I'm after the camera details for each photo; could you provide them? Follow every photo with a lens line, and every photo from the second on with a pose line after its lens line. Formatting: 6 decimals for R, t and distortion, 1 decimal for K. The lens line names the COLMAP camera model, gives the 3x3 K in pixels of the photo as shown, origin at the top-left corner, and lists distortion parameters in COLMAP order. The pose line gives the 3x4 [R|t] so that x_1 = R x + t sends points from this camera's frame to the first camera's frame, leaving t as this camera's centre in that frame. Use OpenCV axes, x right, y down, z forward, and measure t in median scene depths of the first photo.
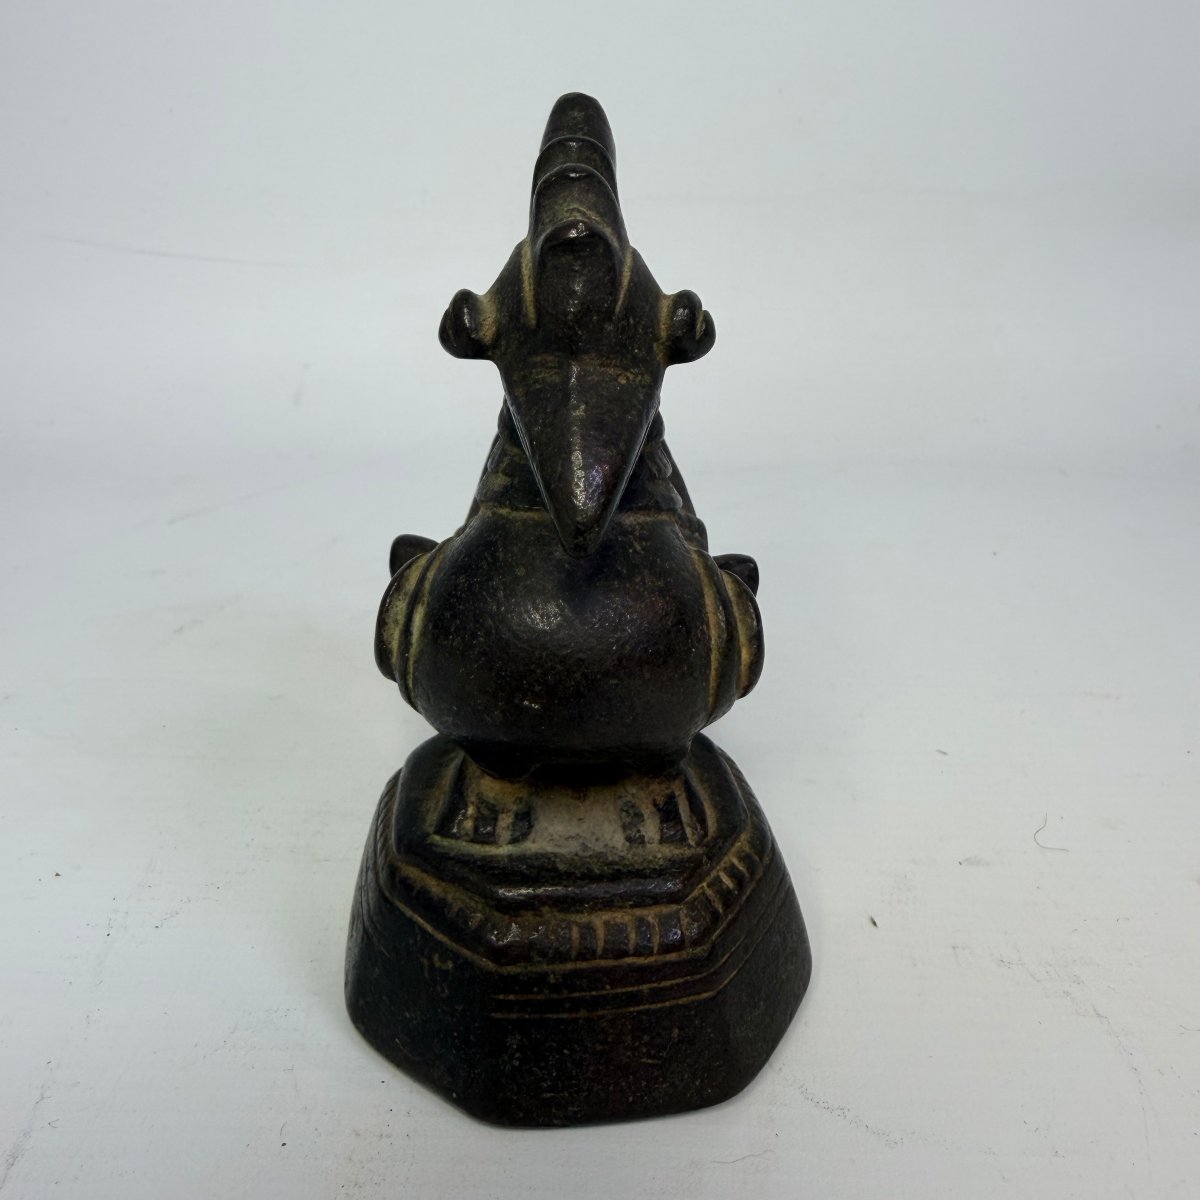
lens RADIAL K [[1146.8, 0, 598.6], [0, 1146.8, 516.1], [0, 0, 1]] dist [0.005995, -0.000494]
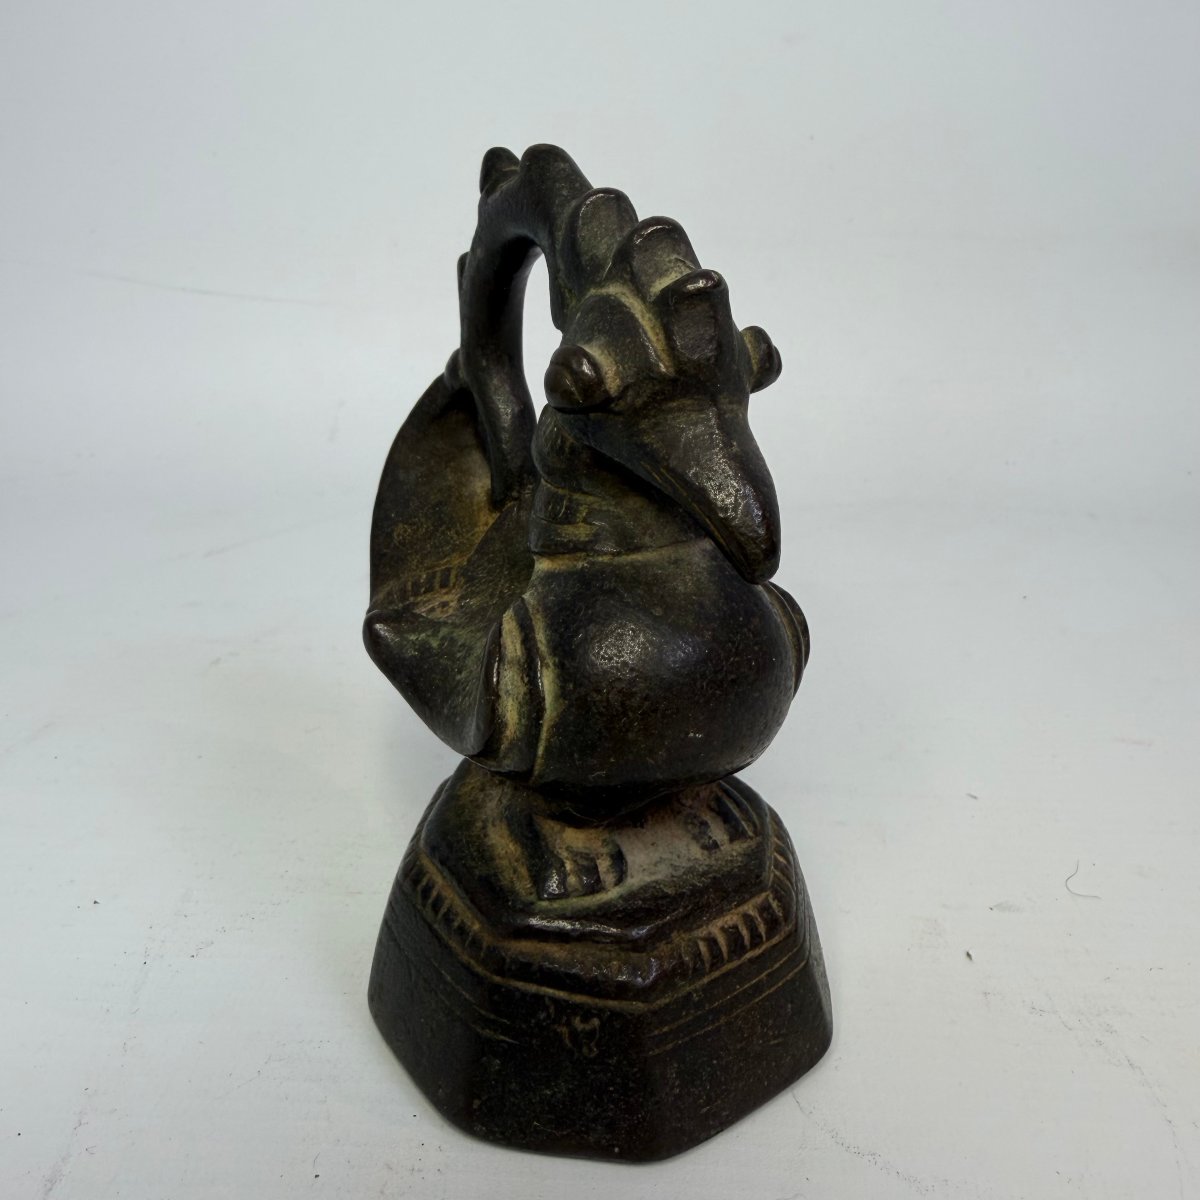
lens RADIAL K [[1146.8, 0, 598.6], [0, 1146.8, 516.1], [0, 0, 1]] dist [0.005995, -0.000494]
pose [[0.876858, -0.165669, 0.451303, -0.502123], [0.173265, 0.984563, 0.024778, -0.062789], [-0.448441, 0.056468, 0.892027, 0.091442]]
